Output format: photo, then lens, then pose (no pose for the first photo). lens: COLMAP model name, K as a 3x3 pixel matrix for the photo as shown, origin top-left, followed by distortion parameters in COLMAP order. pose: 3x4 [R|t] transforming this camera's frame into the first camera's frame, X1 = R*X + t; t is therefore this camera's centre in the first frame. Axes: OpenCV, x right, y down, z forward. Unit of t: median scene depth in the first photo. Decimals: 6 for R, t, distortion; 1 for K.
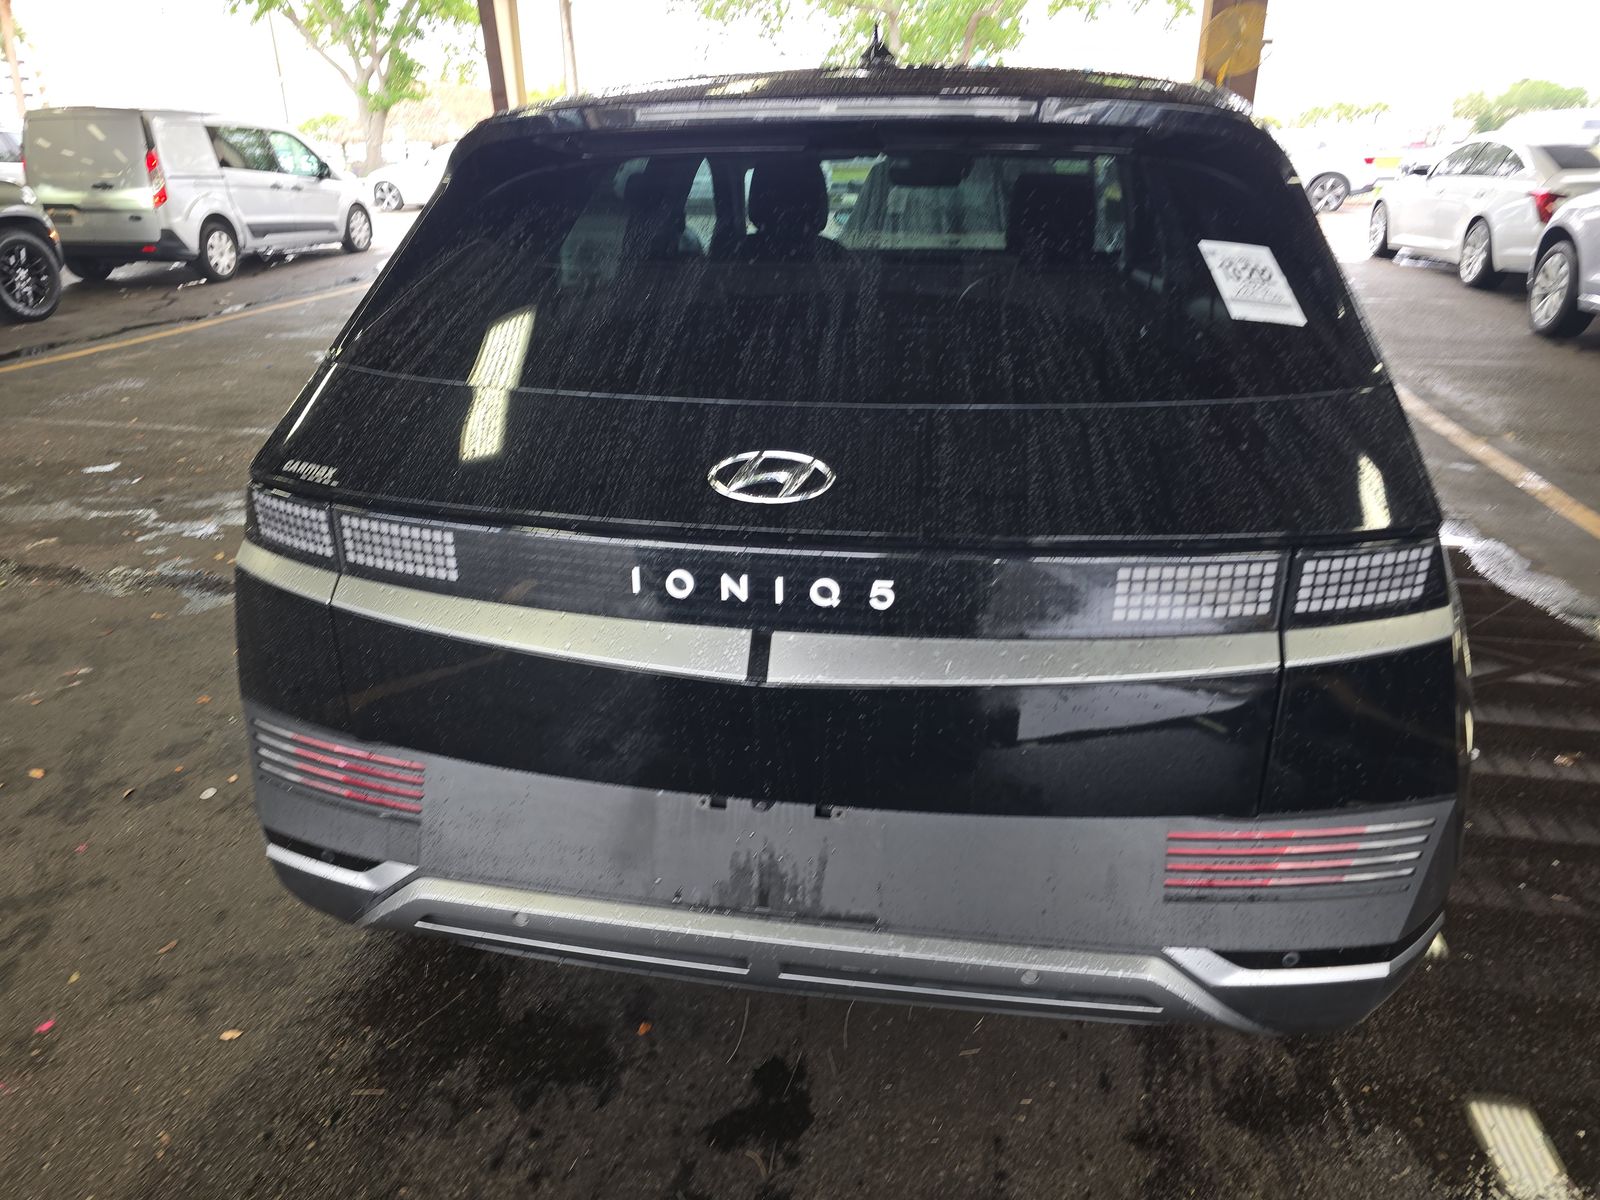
lens RADIAL K [[1093.5, 0, 797.0], [0, 1093.5, 595.4], [0, 0, 1]] dist [0.067942, -0.058539]
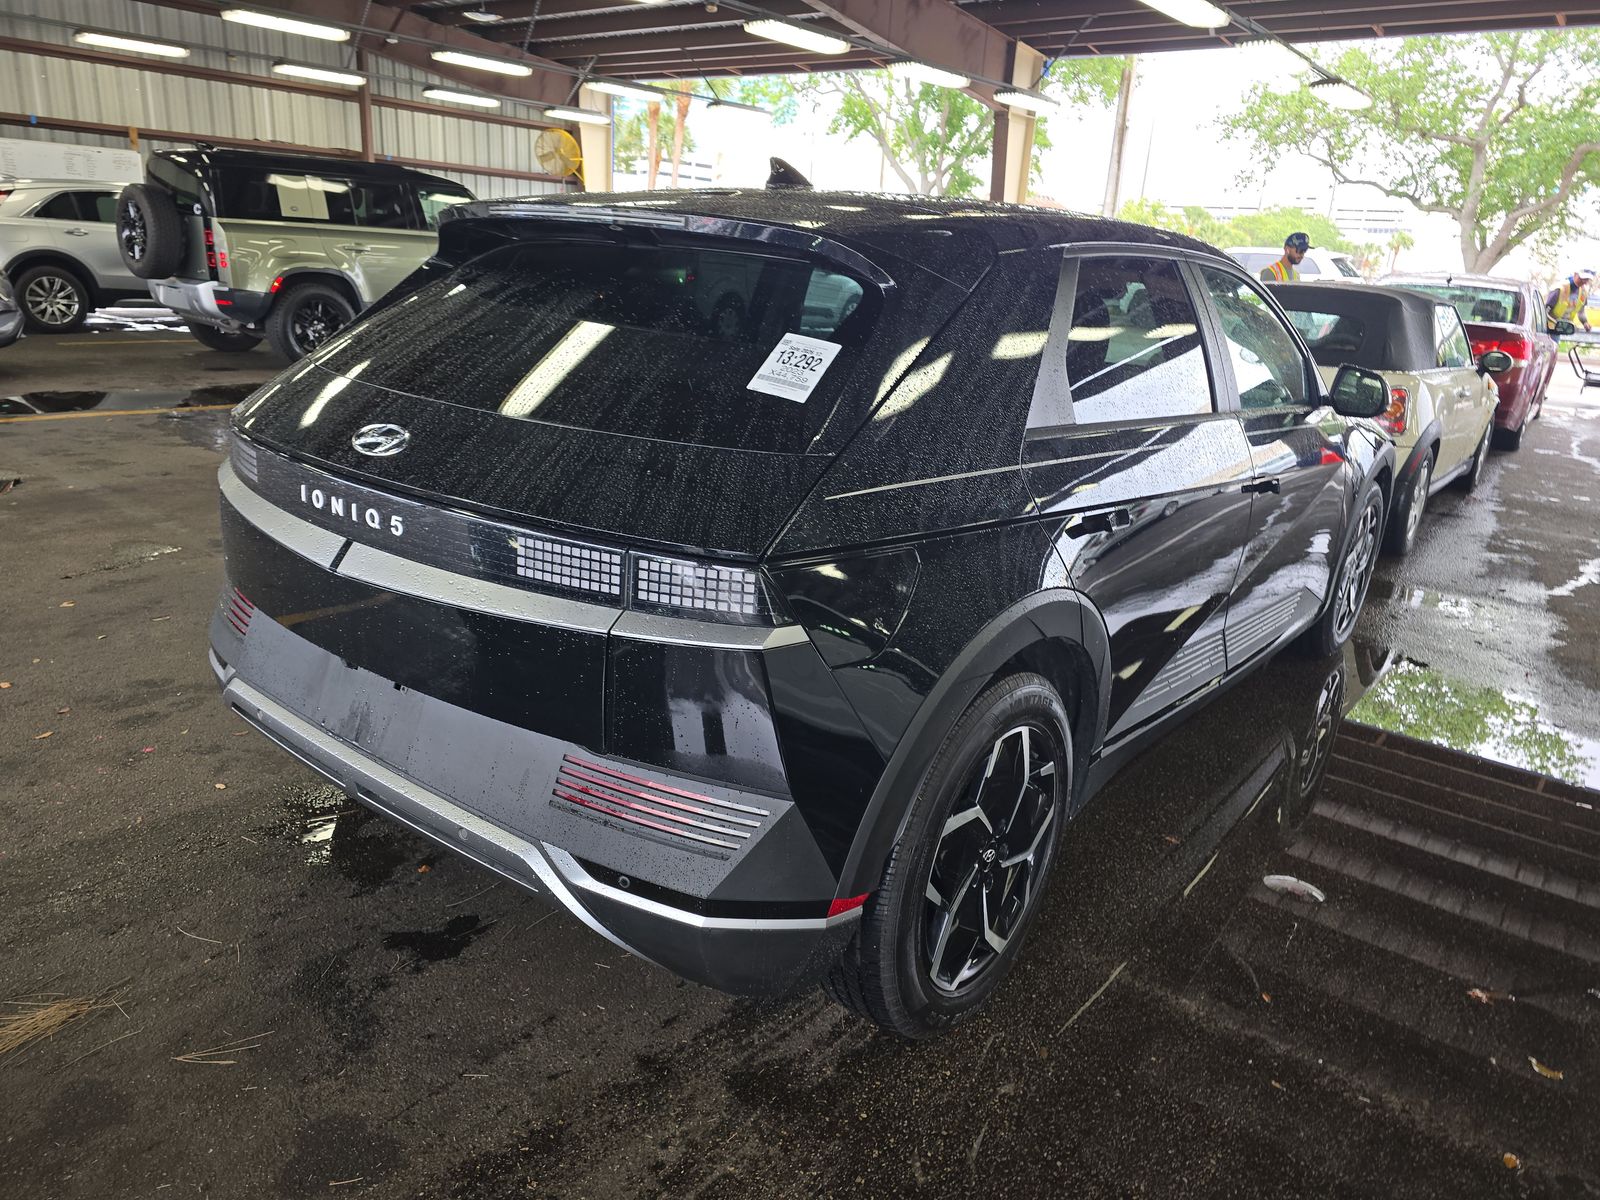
lens RADIAL K [[1093.5, 0, 797.0], [0, 1093.5, 595.4], [0, 0, 1]] dist [0.067942, -0.058539]
pose [[0.874501, 0.204073, -0.440003, 1.067603], [-0.242241, 0.969698, -0.031706, 0.006209], [0.420200, 0.134314, 0.897436, -0.073202]]
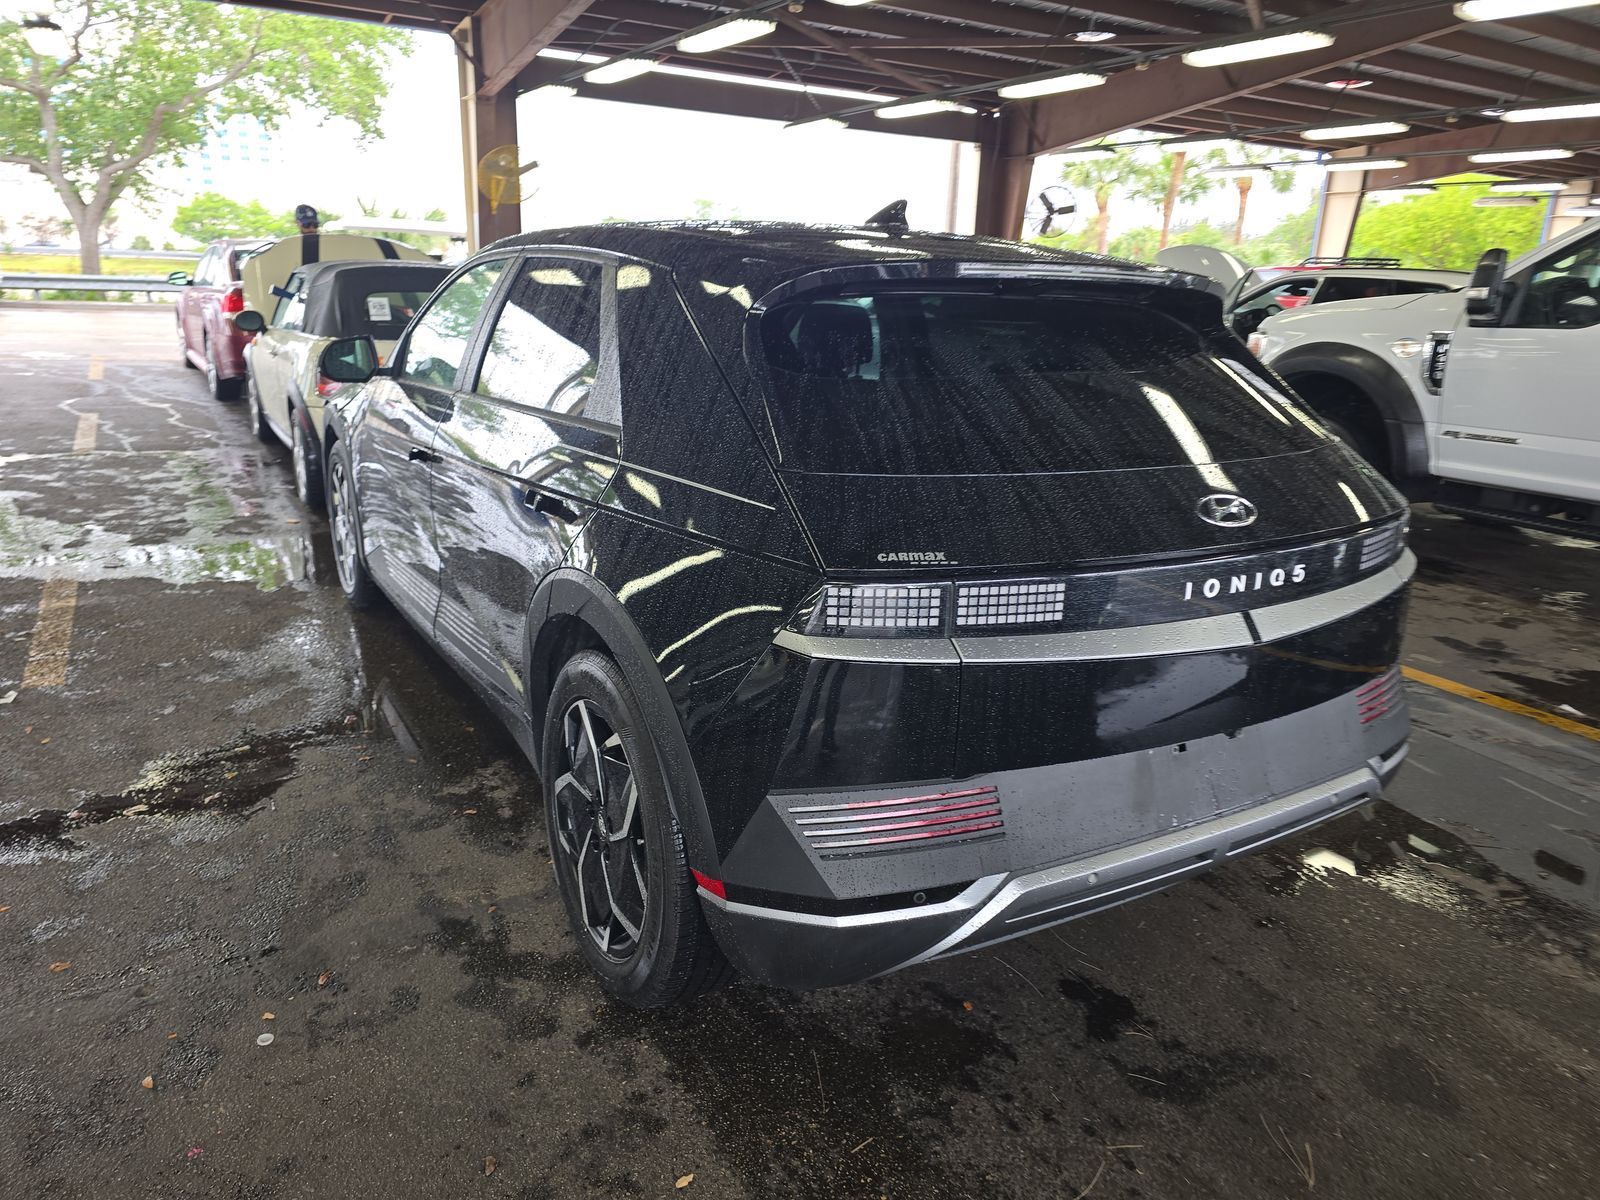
lens RADIAL K [[1093.5, 0, 797.0], [0, 1093.5, 595.4], [0, 0, 1]] dist [0.067942, -0.058539]
pose [[0.748621, -0.147577, 0.646365, -1.349064], [0.203176, 0.979071, -0.011779, -0.088110], [-0.631100, 0.140144, 0.762937, 0.203265]]
